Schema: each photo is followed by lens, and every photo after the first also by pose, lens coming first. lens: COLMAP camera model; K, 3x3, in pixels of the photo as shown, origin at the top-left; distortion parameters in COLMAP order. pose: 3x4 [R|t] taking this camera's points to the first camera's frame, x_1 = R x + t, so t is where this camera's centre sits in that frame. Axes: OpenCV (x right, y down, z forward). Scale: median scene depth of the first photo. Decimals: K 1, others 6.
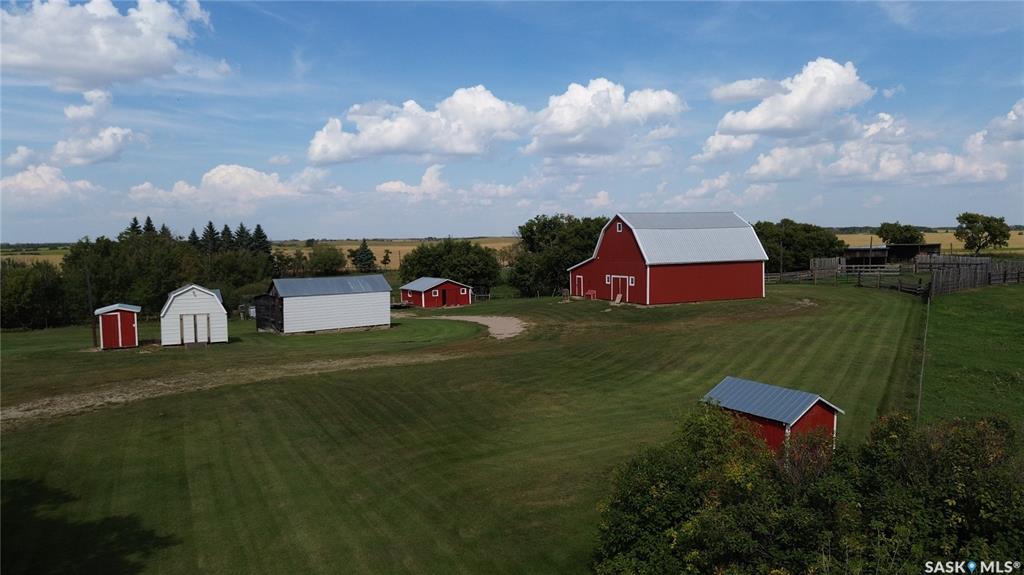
lens RADIAL K [[726.7, 0, 512.0], [0, 726.7, 287.5], [0, 0, 1]] dist [0.053433, -0.001254]
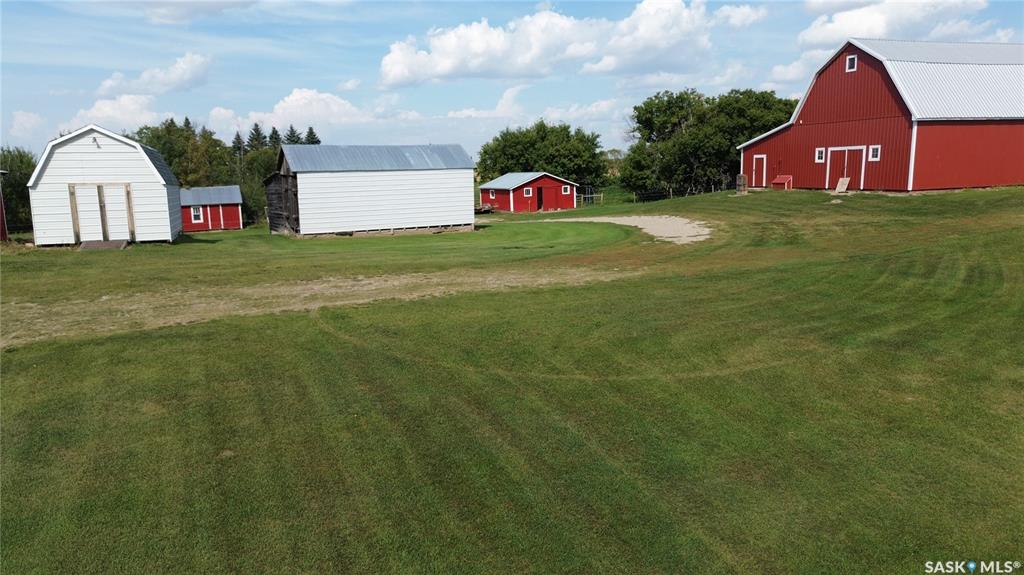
lens RADIAL K [[726.7, 0, 512.0], [0, 726.7, 287.5], [0, 0, 1]] dist [0.053433, -0.001254]
pose [[0.995976, 0.008588, -0.089205, -0.069556], [0.000486, 0.994866, 0.101204, 0.036165], [0.089616, -0.100841, 0.990858, 0.337080]]
